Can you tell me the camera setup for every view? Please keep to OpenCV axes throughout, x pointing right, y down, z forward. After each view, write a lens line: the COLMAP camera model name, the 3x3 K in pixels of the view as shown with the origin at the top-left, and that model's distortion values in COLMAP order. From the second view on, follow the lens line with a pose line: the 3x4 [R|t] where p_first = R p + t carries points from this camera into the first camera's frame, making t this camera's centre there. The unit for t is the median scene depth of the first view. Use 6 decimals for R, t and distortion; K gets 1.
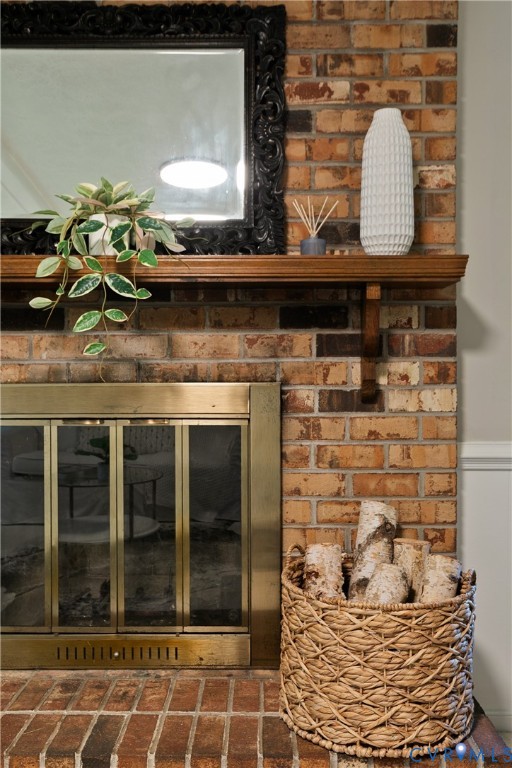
lens RADIAL K [[739.6, 0, 256.2], [0, 739.6, 384.0], [0, 0, 1]] dist [0.004267, 0.000000]
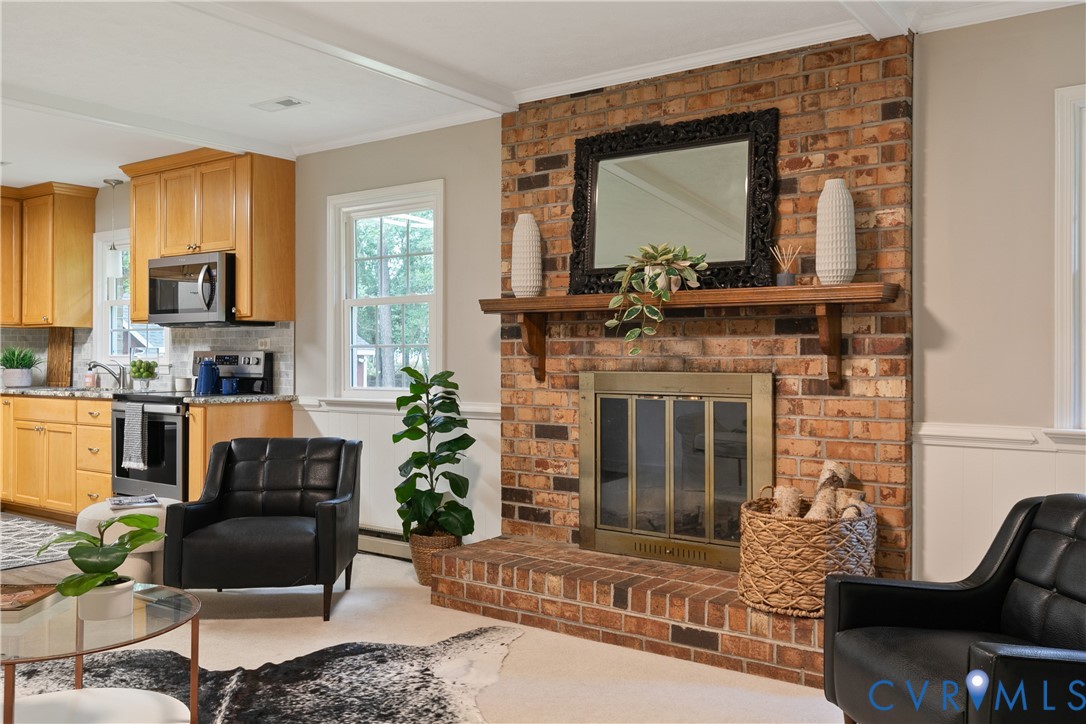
lens RADIAL K [[937.6, 0, 548.6], [0, 937.6, 354.1], [0, 0, 1]] dist [-0.005319, -0.005657]
pose [[0.813781, 0.002689, -0.581166, 0.718511], [-0.009580, 0.999916, -0.008788, -0.018188], [0.581093, 0.012718, 0.813738, -0.698511]]
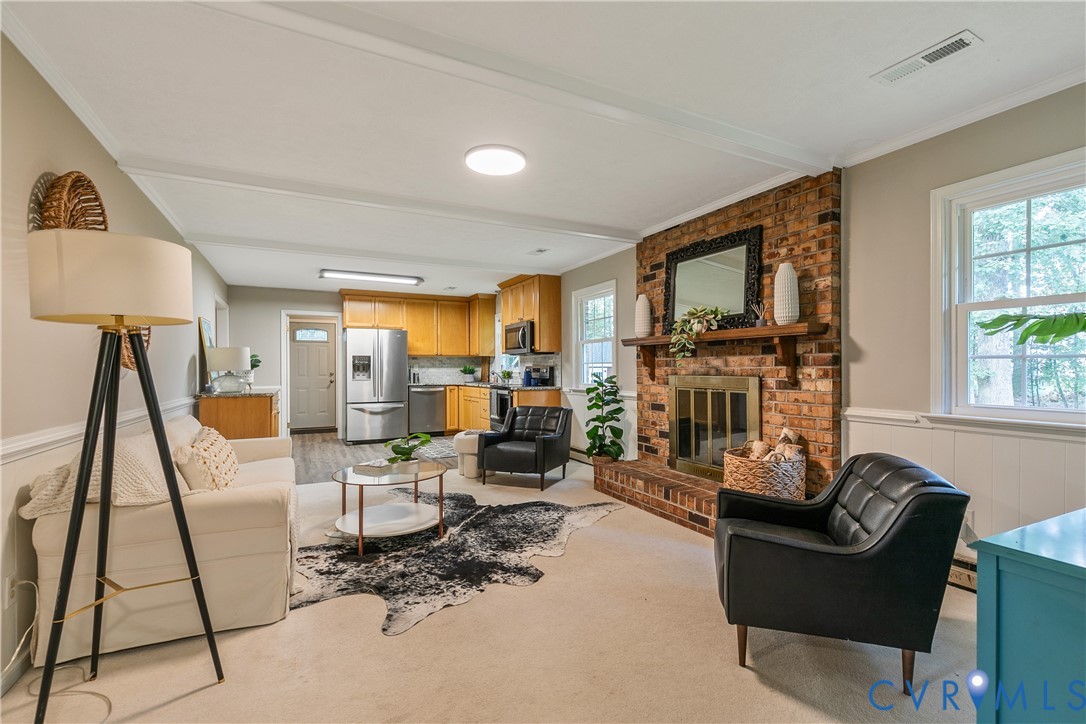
lens RADIAL K [[491.8, 0, 542.6], [0, 491.8, 369.5], [0, 0, 1]] dist [0.001990, -0.002331]
pose [[0.451389, 0.002949, -0.892323, 1.163310], [-0.004759, 0.999988, 0.000897, -0.023739], [0.892315, 0.003841, 0.451397, -0.384520]]
